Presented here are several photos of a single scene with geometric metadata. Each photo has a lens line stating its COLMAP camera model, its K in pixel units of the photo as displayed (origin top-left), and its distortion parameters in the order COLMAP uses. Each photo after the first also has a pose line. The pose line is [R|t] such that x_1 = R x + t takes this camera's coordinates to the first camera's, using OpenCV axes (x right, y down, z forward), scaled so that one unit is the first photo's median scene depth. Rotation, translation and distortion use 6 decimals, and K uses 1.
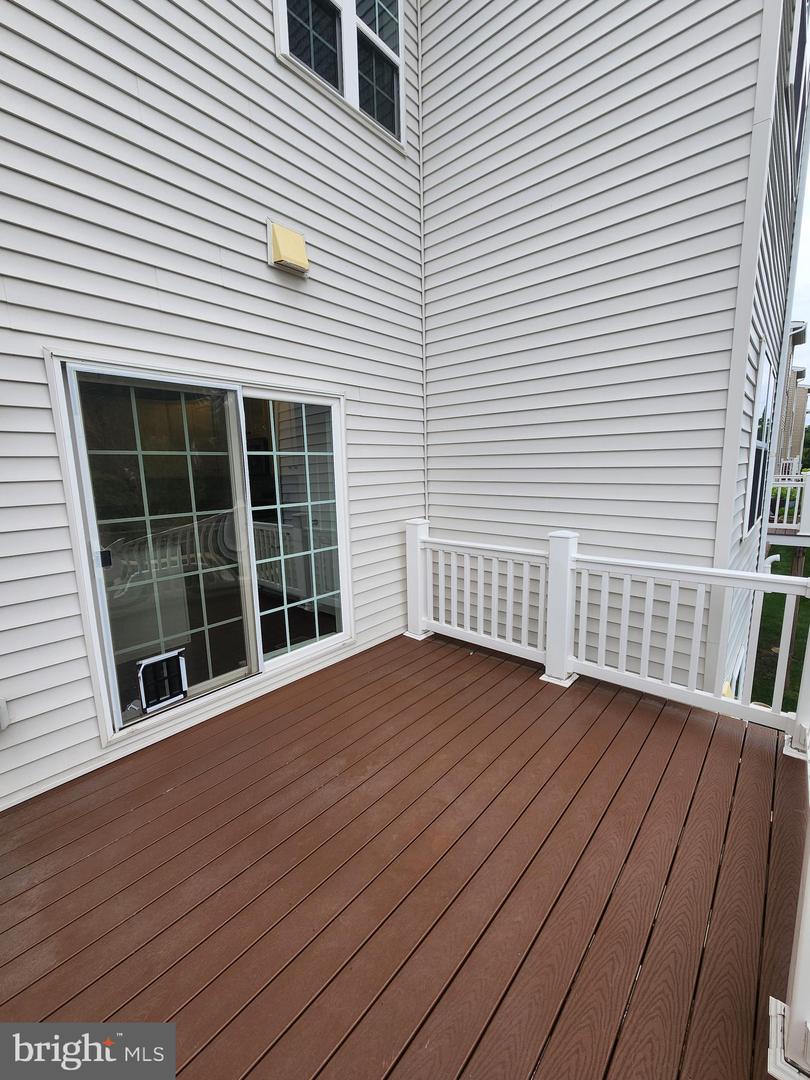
lens RADIAL K [[442.0, 0, 402.3], [0, 442.0, 541.0], [0, 0, 1]] dist [0.002143, 0.000295]
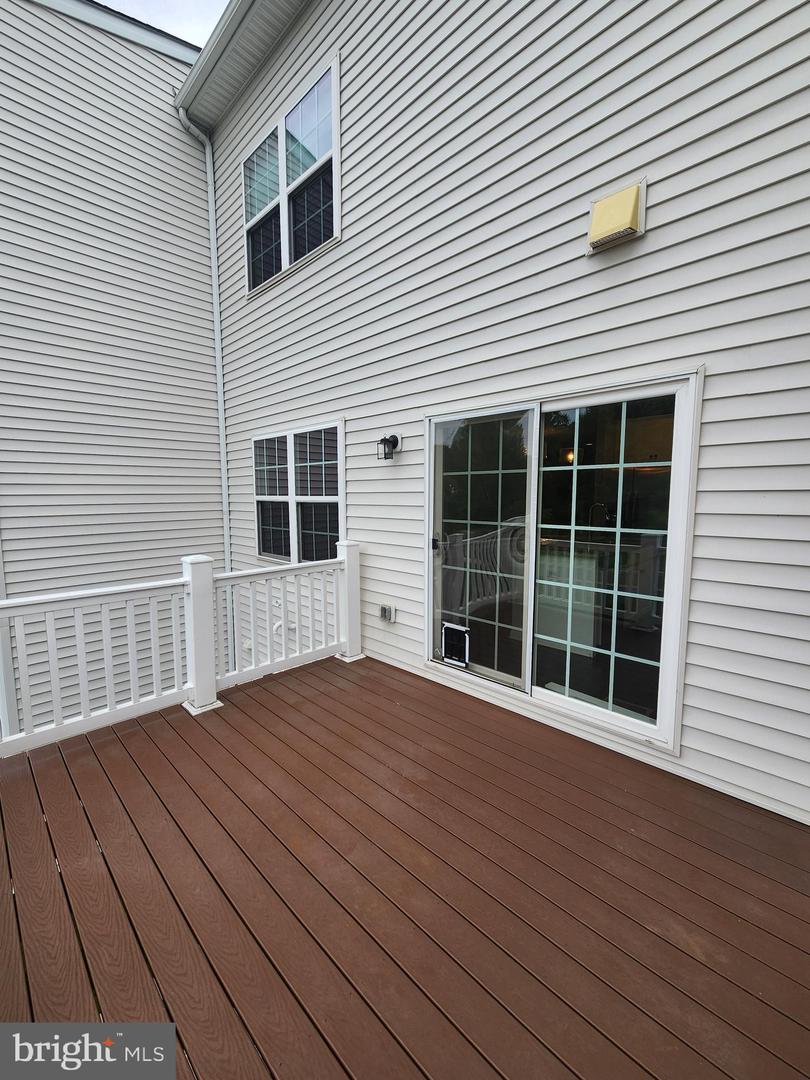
lens RADIAL K [[442.0, 0, 400.2], [0, 442.0, 537.4], [0, 0, 1]] dist [0.002143, 0.000295]
pose [[-0.054762, 0.125290, -0.990608, 0.663642], [-0.158081, 0.978496, 0.132497, -0.131755], [0.985906, 0.163852, -0.033778, 0.753678]]
